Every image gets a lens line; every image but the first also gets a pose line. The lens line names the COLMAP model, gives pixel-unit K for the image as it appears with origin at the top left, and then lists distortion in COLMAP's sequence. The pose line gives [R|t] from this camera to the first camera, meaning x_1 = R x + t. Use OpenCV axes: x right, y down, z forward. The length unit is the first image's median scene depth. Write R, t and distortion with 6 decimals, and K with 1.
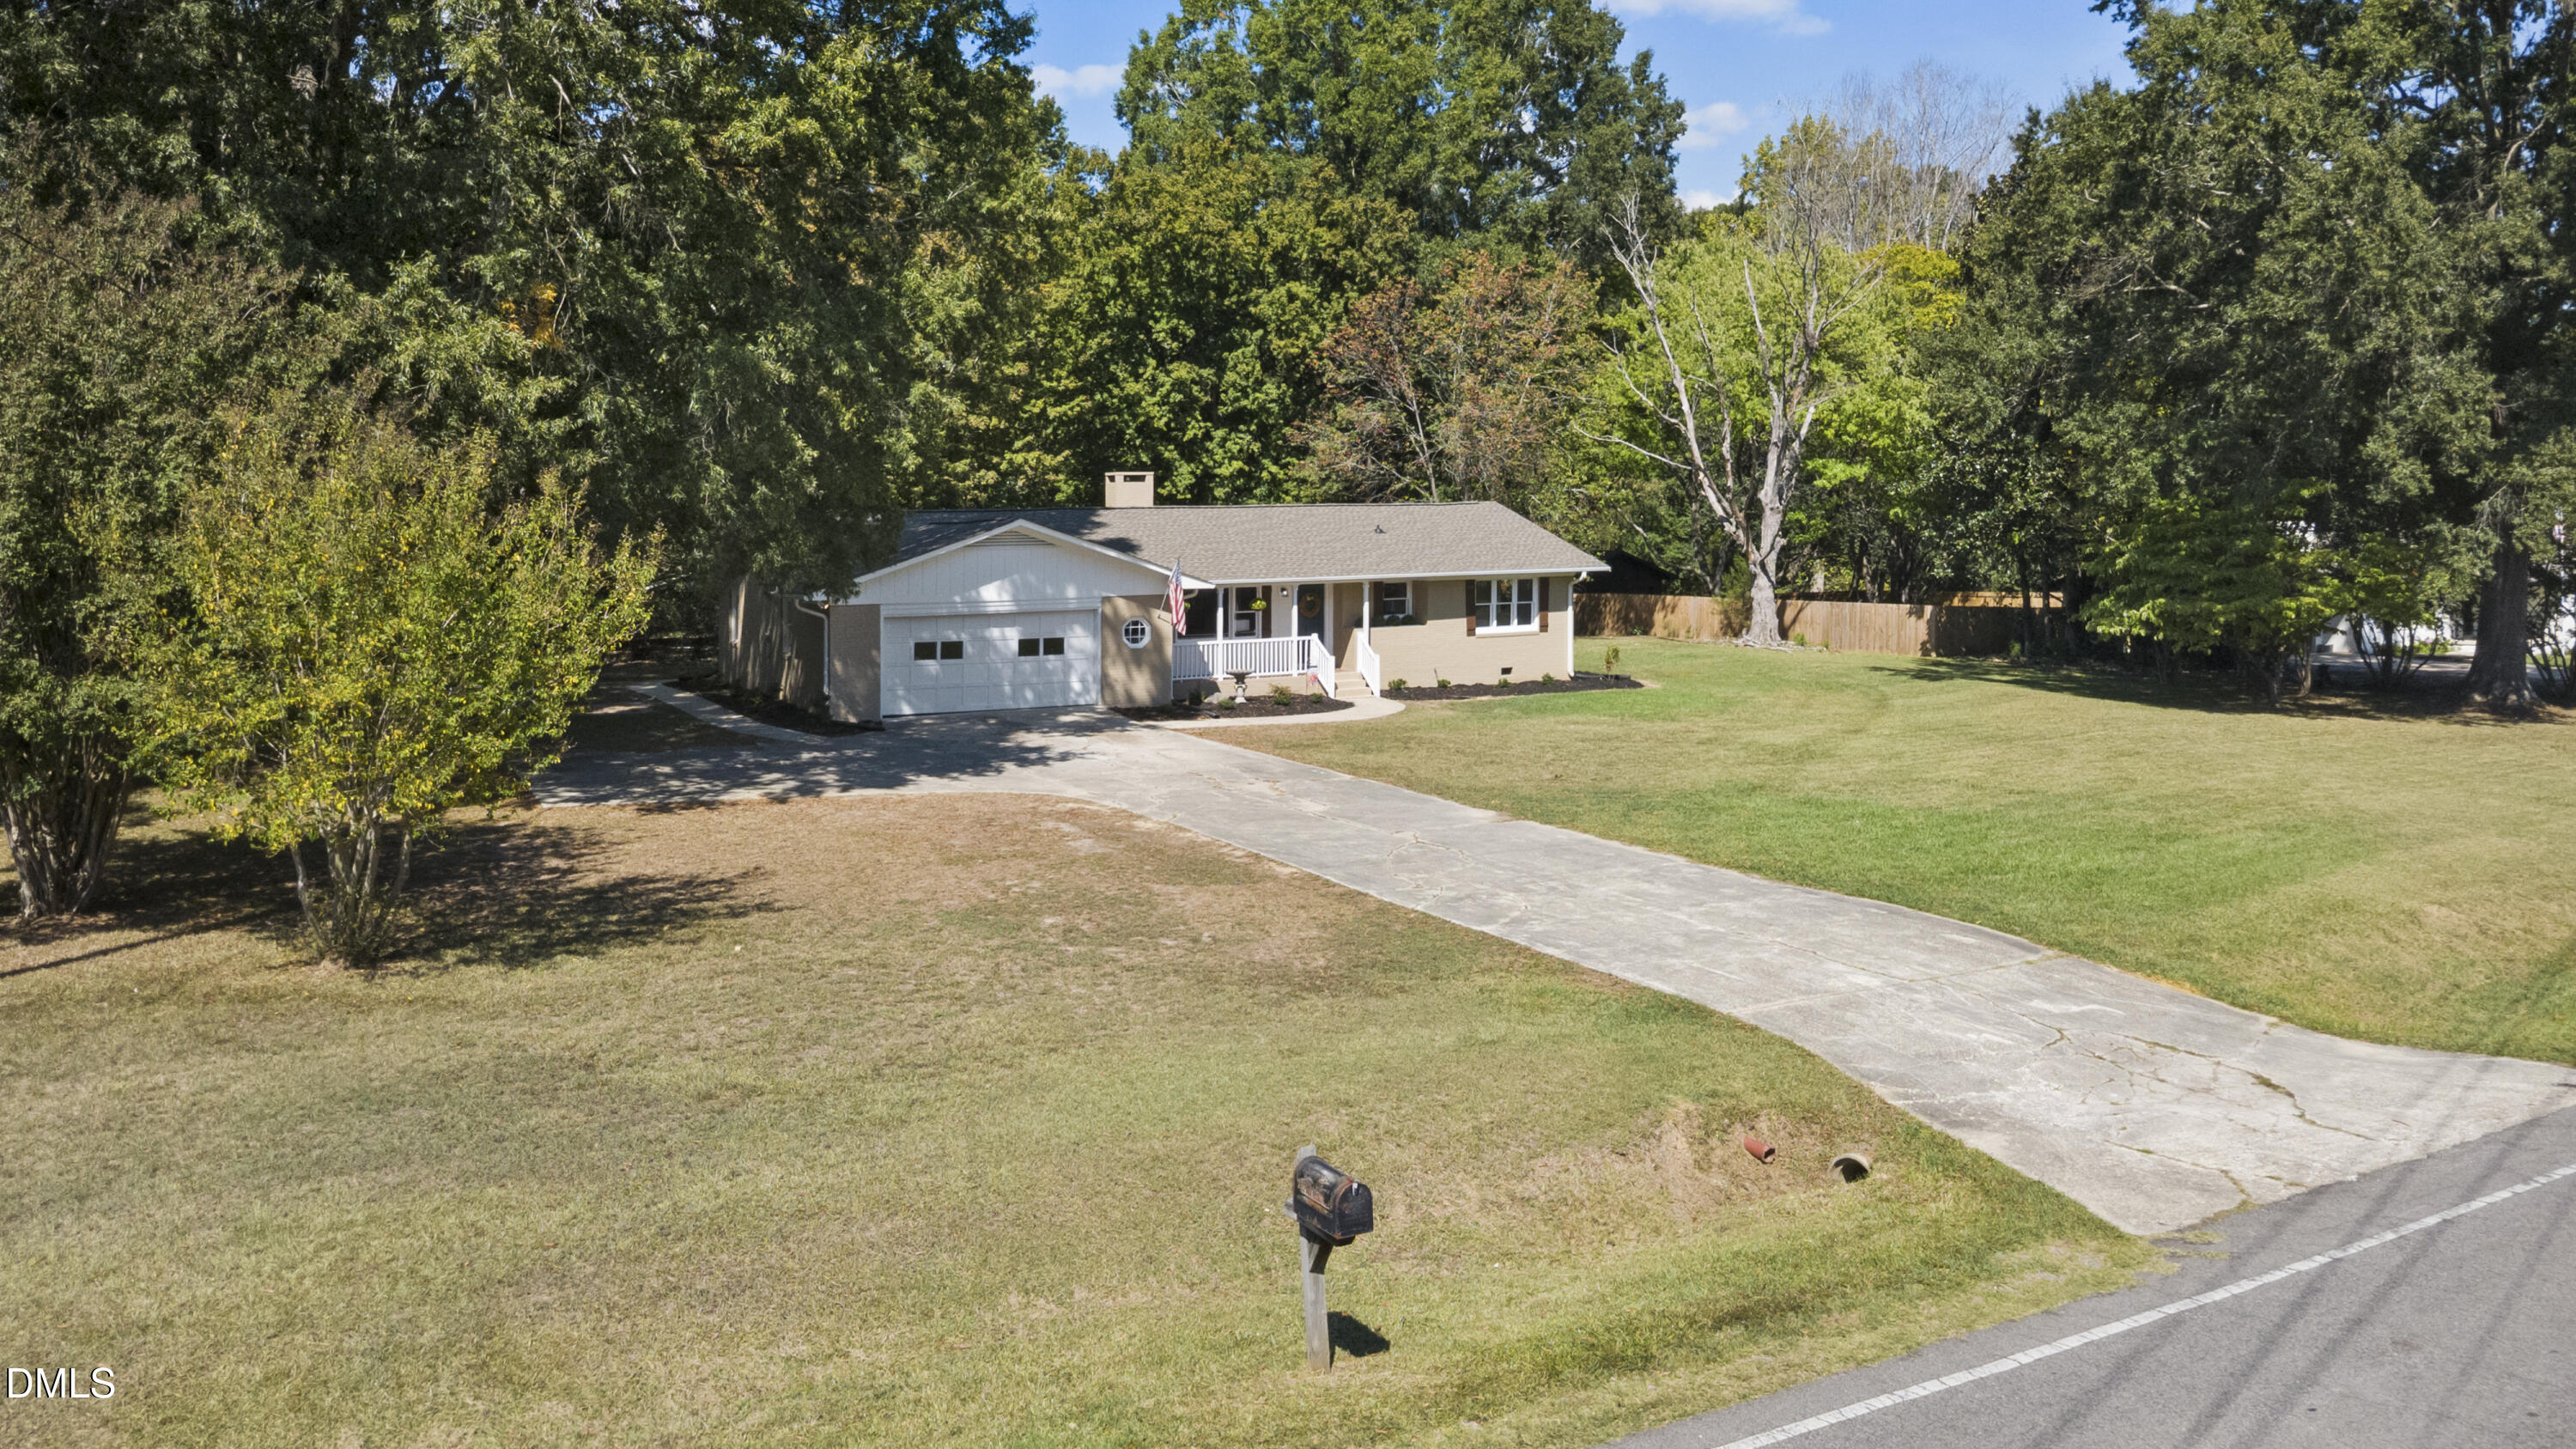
lens RADIAL K [[1808.9, 0, 1291.8], [0, 1808.9, 722.0], [0, 0, 1]] dist [-0.003237, -0.000371]
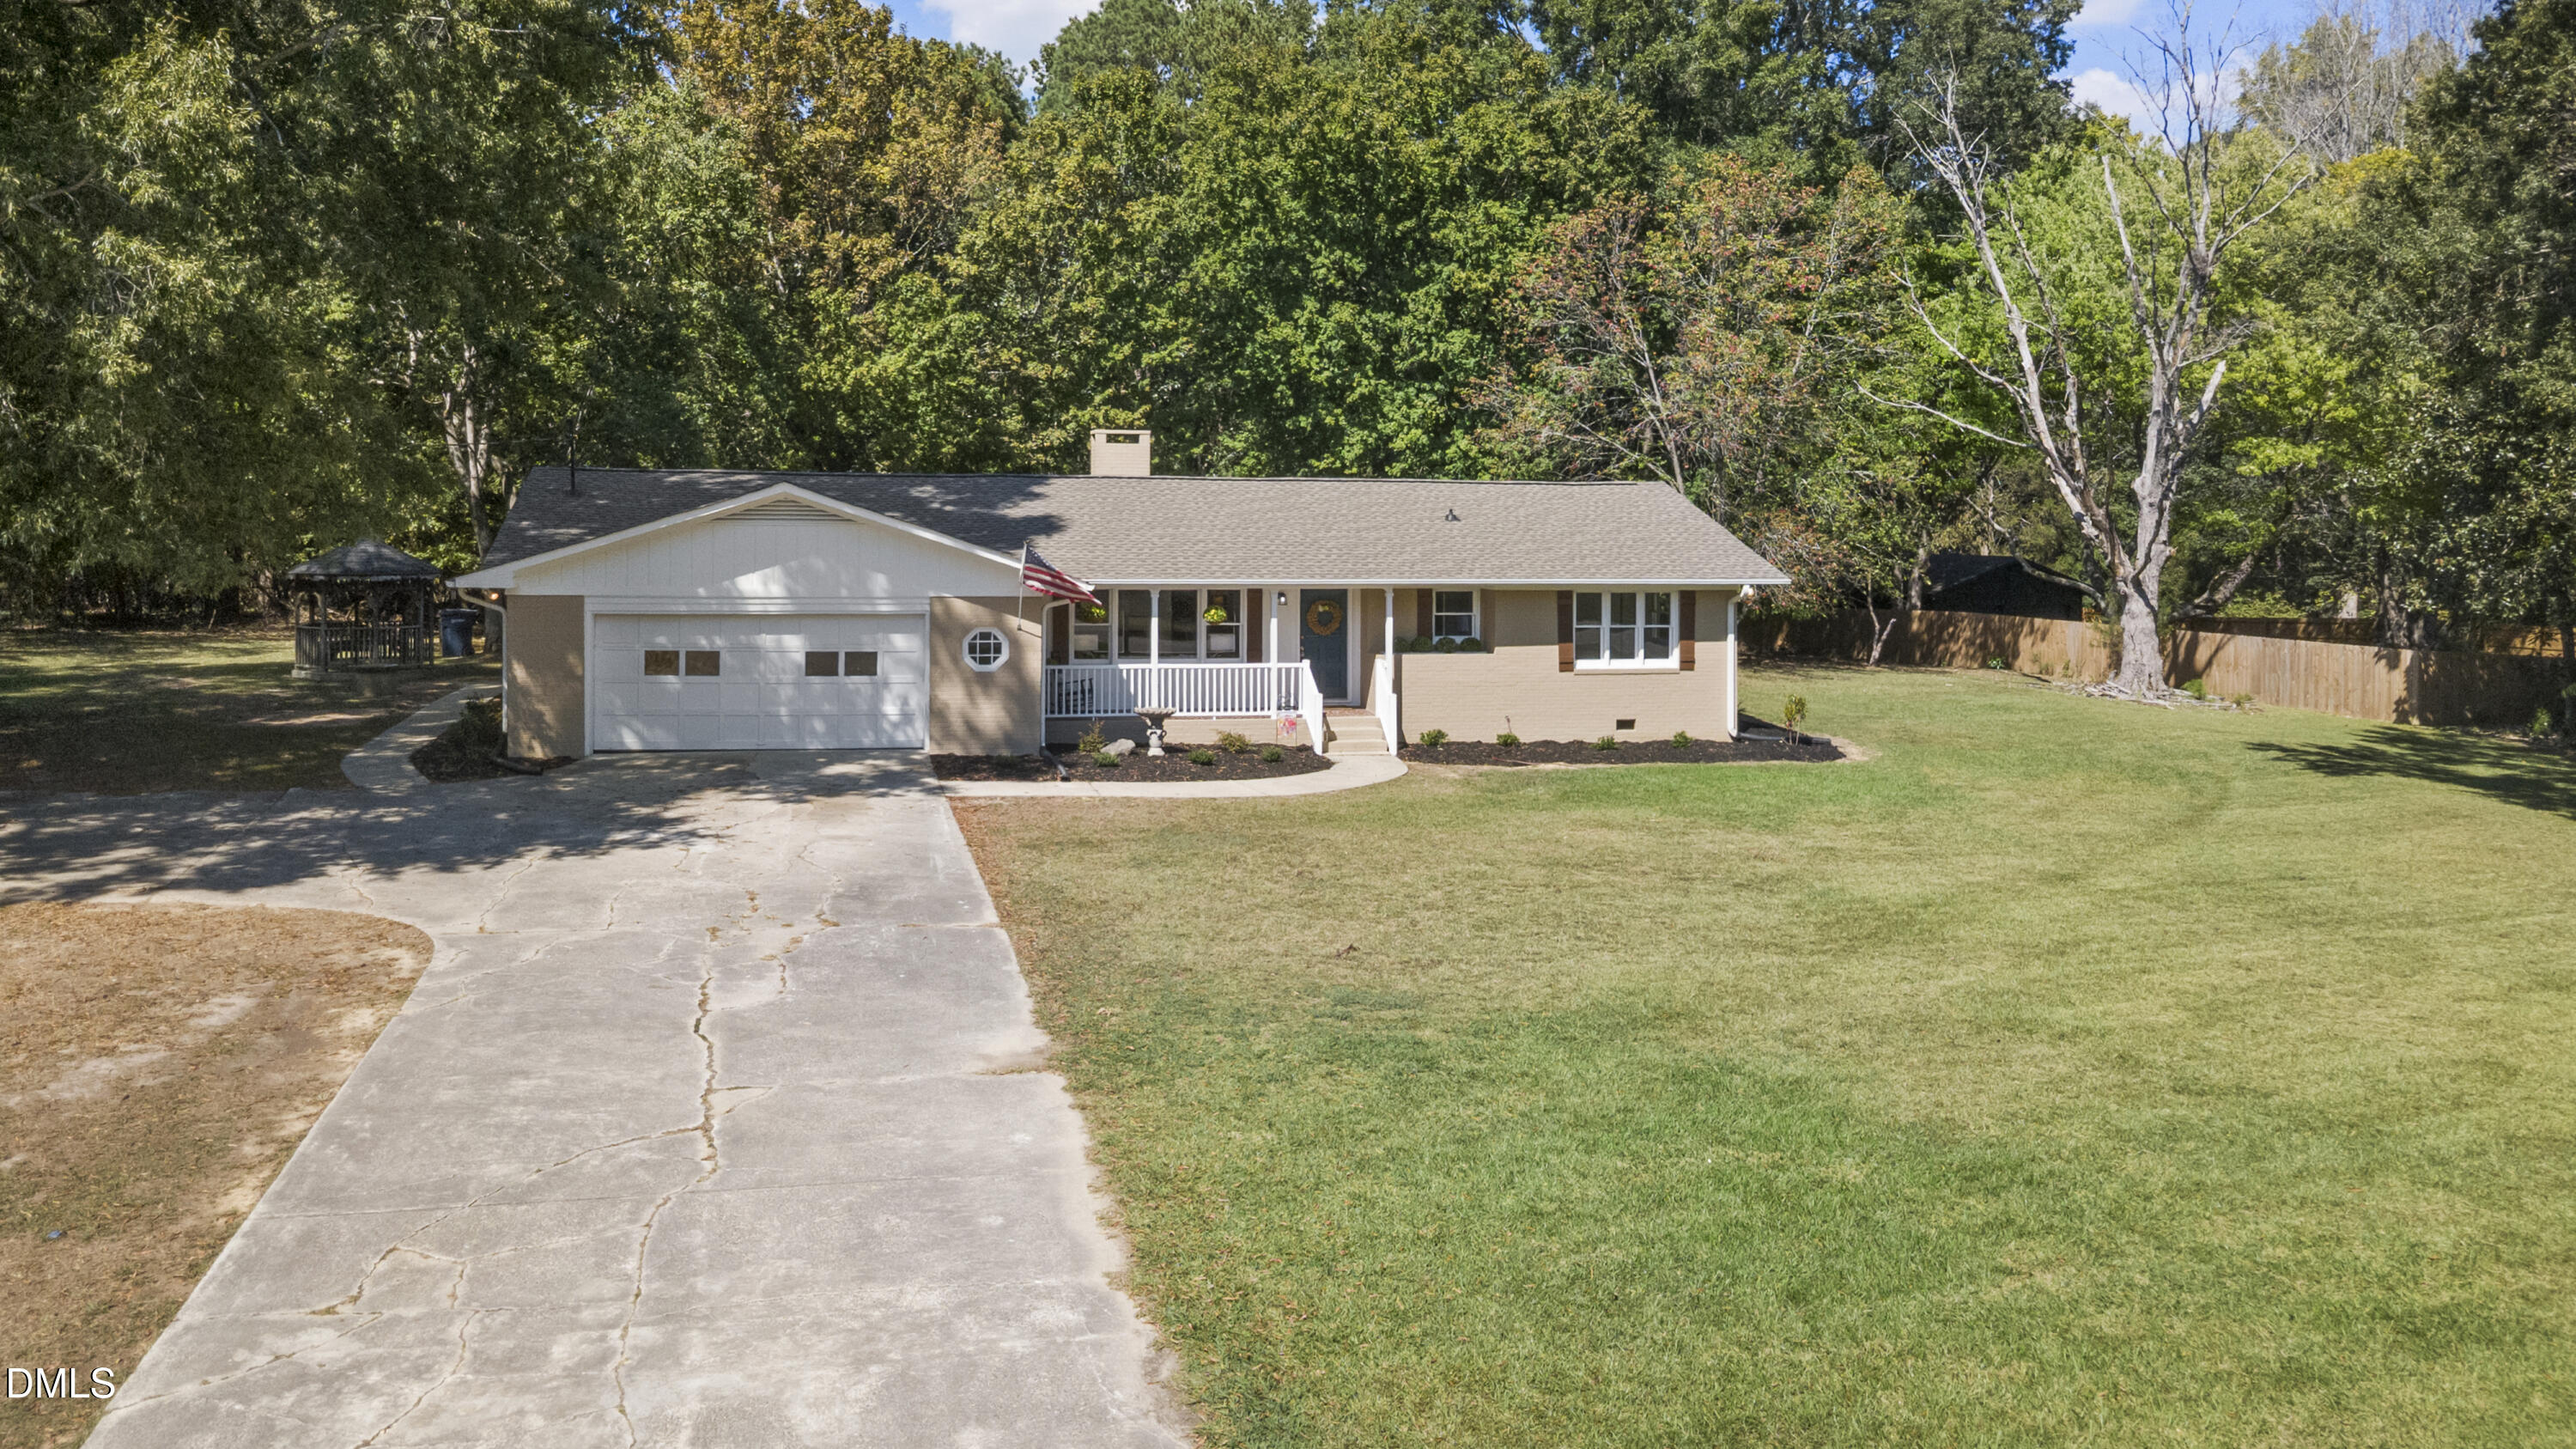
lens RADIAL K [[1793.6, 0, 1287.4], [0, 1793.6, 615.2], [0, 0, 1]] dist [-0.019838, -0.002968]
pose [[0.955937, 0.042713, -0.290448, 0.152936], [-0.057324, 0.997473, -0.041981, -0.026759], [0.287921, 0.056781, 0.955969, 0.245092]]
